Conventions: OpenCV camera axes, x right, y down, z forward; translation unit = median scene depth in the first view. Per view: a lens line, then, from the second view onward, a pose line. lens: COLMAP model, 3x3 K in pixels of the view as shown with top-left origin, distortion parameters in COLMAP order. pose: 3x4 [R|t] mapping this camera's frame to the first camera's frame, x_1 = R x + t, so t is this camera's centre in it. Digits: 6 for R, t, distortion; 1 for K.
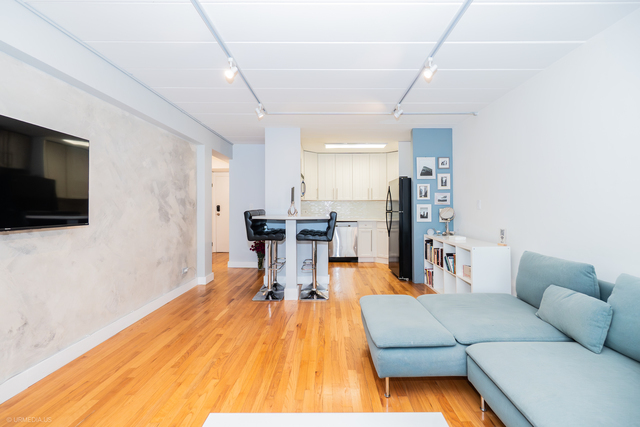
lens RADIAL K [[288.9, 0, 331.3], [0, 288.9, 201.6], [0, 0, 1]] dist [-0.003260, -0.000514]
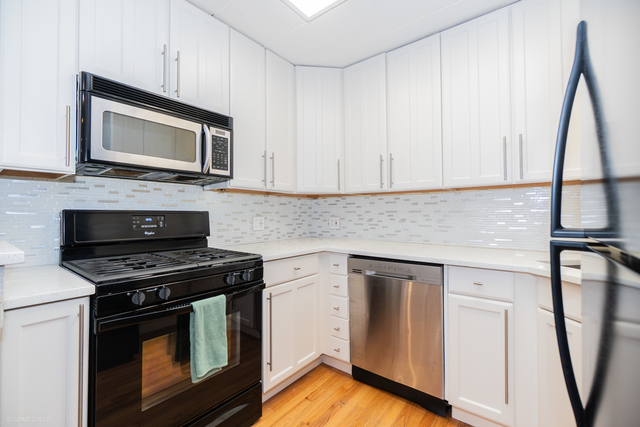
lens RADIAL K [[282.1, 0, 316.5], [0, 282.1, 210.1], [0, 0, 1]] dist [-0.002292, 0.000008]
pose [[0.773006, -0.011370, -0.634297, 0.283069], [0.014878, 0.999889, 0.000208, 0.031092], [0.634224, -0.009598, 0.773090, 1.260865]]
